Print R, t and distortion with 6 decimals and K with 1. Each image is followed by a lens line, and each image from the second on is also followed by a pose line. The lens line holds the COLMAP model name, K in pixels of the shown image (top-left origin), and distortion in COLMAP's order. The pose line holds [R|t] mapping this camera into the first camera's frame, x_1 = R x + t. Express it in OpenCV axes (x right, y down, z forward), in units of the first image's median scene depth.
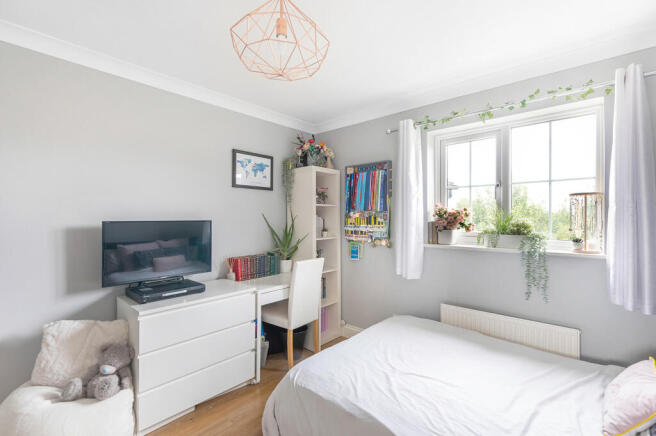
lens RADIAL K [[301.0, 0, 328.1], [0, 301.0, 215.6], [0, 0, 1]] dist [0.004874, 0.000280]
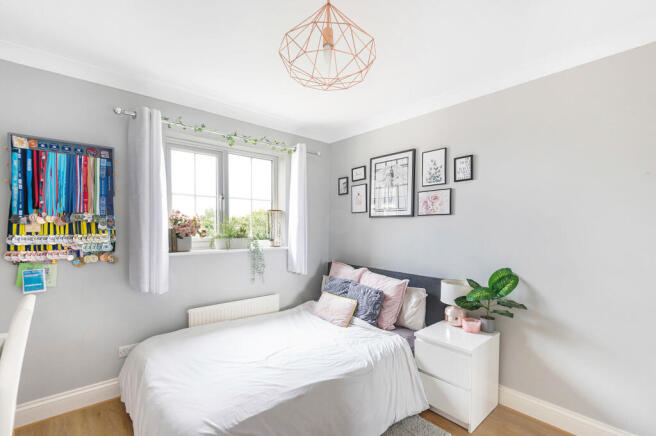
lens RADIAL K [[301.0, 0, 324.3], [0, 301.0, 238.6], [0, 0, 1]] dist [0.004874, 0.000280]
pose [[0.108872, -0.037610, 0.993344, -0.497543], [-0.010530, 0.999184, 0.038985, 0.008091], [-0.994000, -0.014704, 0.108387, 0.383838]]
